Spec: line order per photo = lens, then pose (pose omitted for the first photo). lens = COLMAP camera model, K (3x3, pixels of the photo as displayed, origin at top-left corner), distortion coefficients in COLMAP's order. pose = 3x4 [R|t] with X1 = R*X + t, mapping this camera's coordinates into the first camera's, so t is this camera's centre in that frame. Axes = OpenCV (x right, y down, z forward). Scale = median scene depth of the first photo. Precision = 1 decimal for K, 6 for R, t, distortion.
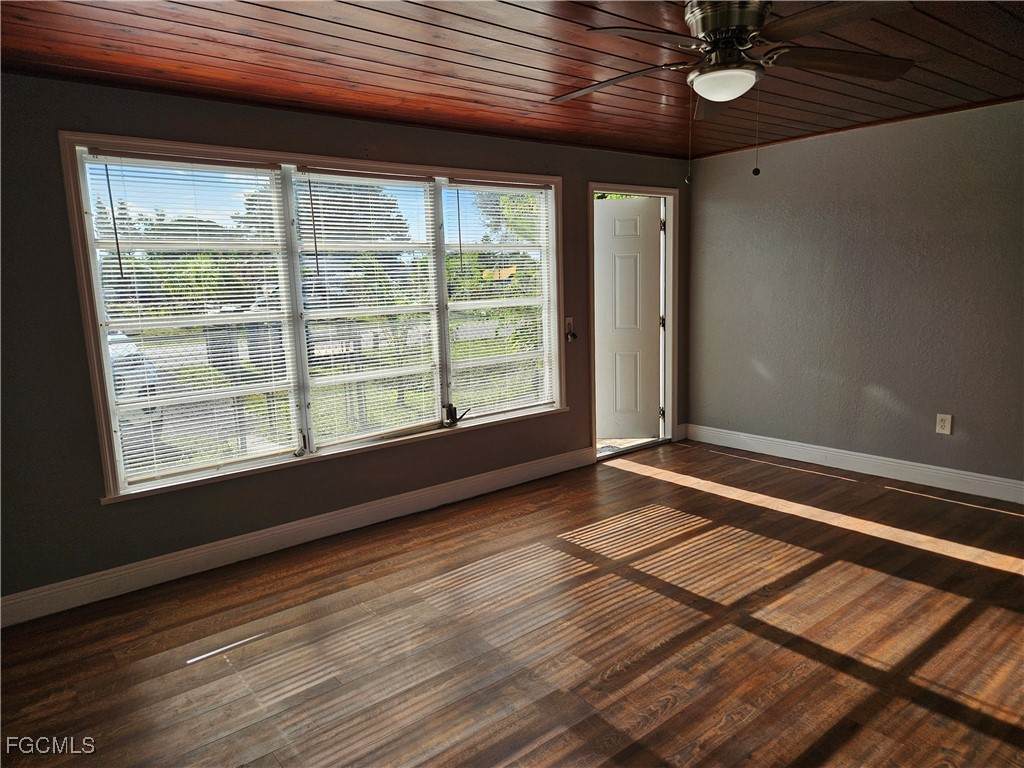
lens RADIAL K [[680.1, 0, 511.9], [0, 680.1, 385.0], [0, 0, 1]] dist [-0.001174, -0.002622]
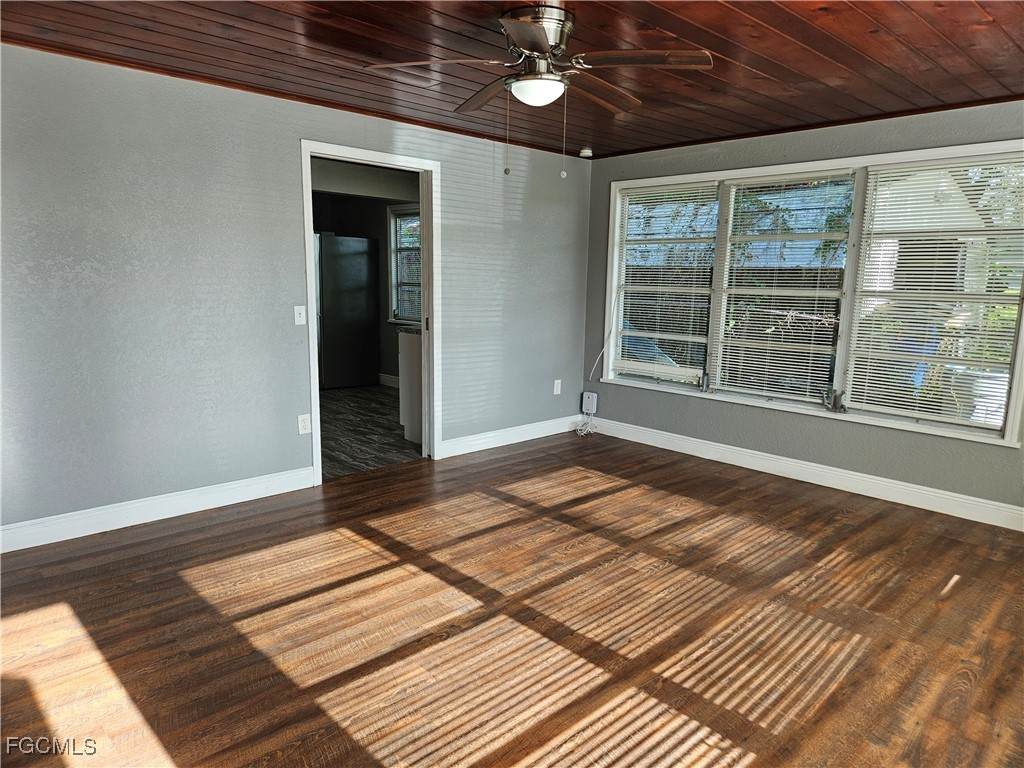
lens RADIAL K [[680.1, 0, 511.6], [0, 680.1, 385.3], [0, 0, 1]] dist [-0.001174, -0.002622]
pose [[-0.995928, 0.033220, -0.083814, 0.365533], [0.004743, 0.947658, 0.319252, -0.274638], [0.090032, 0.317555, -0.943956, 1.765785]]
